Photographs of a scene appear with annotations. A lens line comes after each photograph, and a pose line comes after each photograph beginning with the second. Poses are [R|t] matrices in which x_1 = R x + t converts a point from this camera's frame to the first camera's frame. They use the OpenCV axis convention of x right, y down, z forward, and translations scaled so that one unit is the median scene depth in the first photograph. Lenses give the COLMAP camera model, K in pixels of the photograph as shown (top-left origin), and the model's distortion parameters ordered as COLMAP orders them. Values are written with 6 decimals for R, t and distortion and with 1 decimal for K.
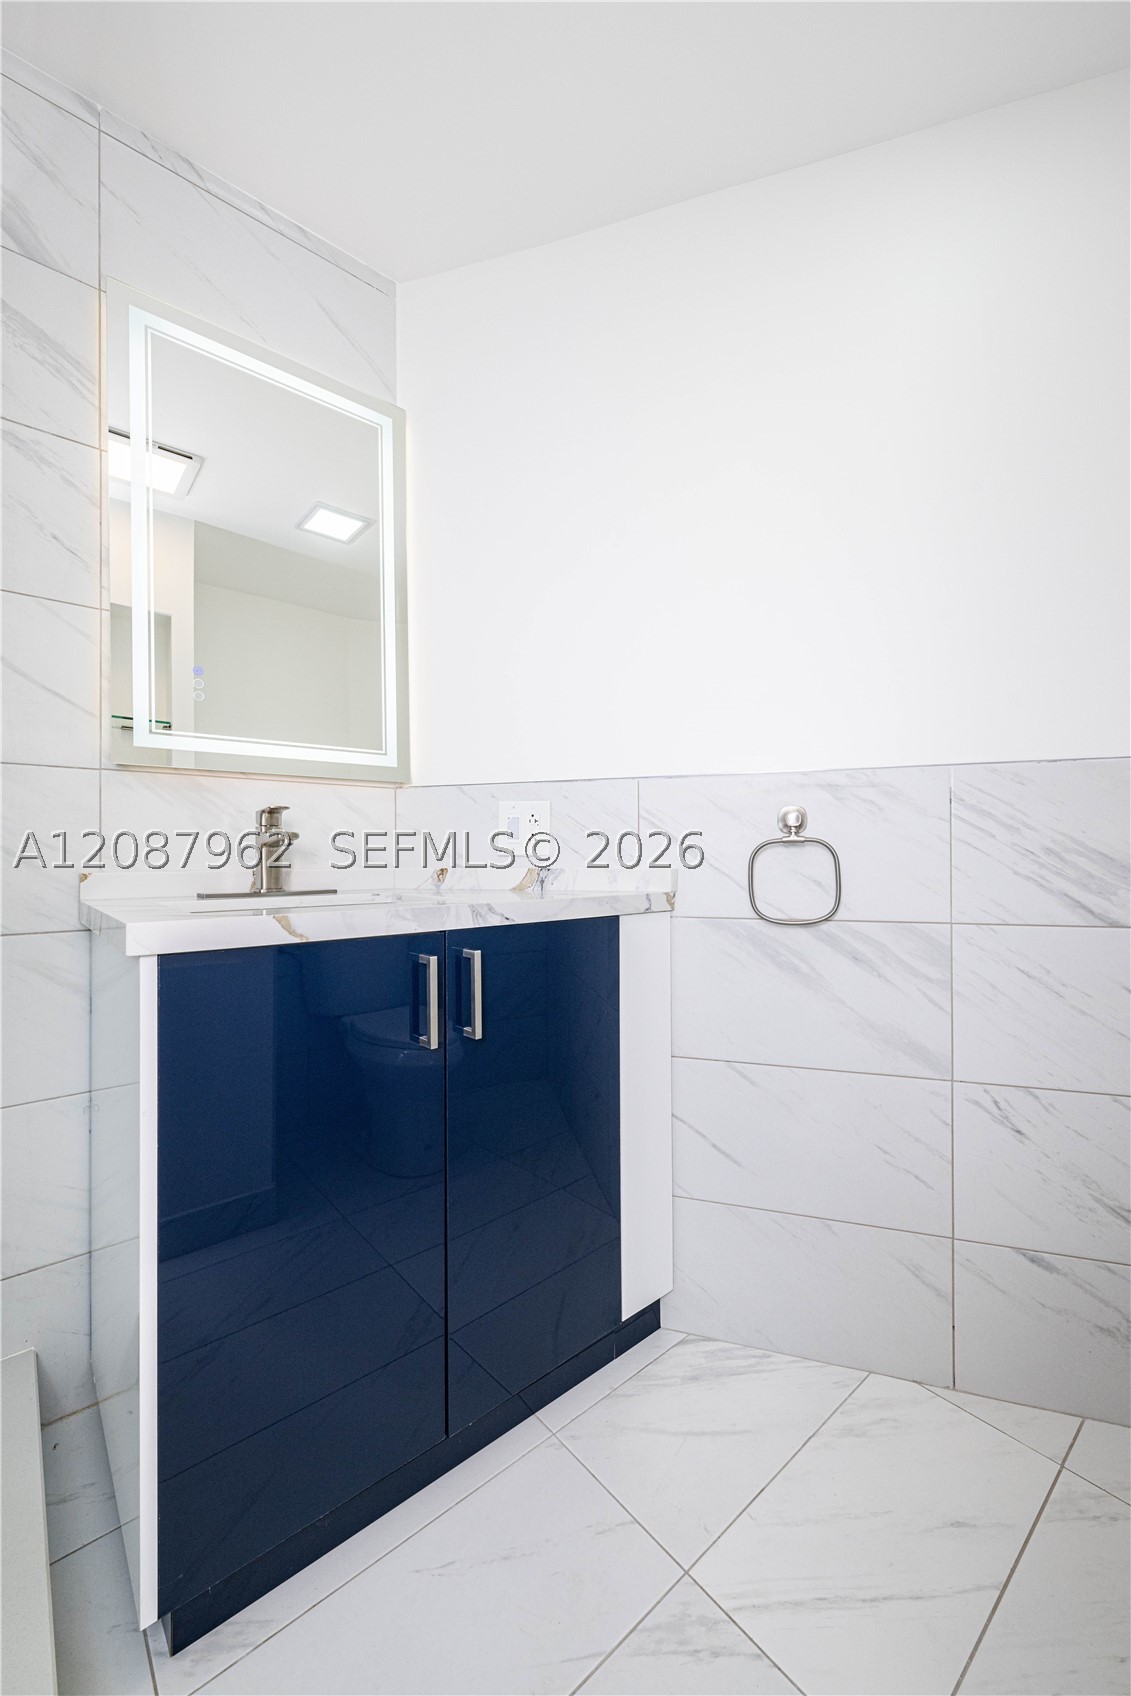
lens RADIAL K [[668.5, 0, 559.4], [0, 668.5, 854.1], [0, 0, 1]] dist [-0.000652, -0.000199]
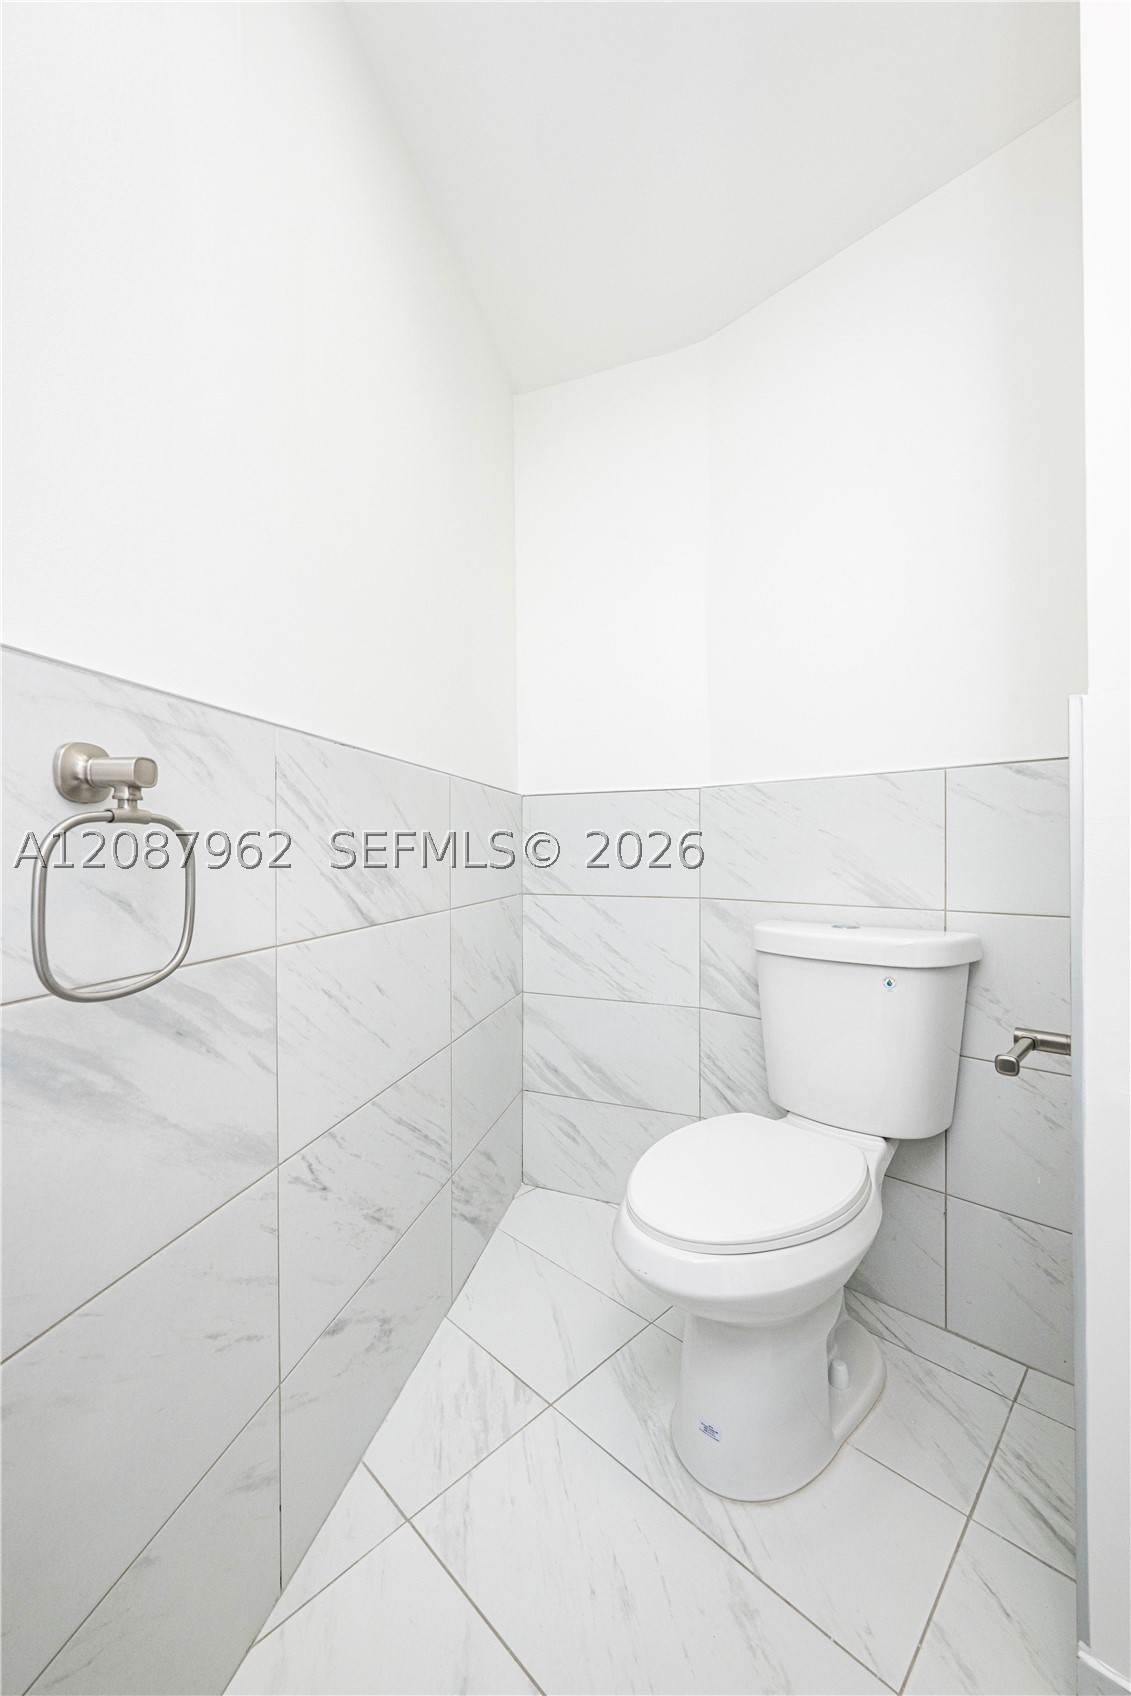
lens RADIAL K [[671.6, 0, 565.8], [0, 671.6, 857.4], [0, 0, 1]] dist [-0.001733, -0.000026]
pose [[-0.100872, 0.000827, 0.994899, -0.154789], [0.005899, 0.999983, -0.000233, 0.009969], [-0.994882, 0.005845, -0.100875, 0.742194]]
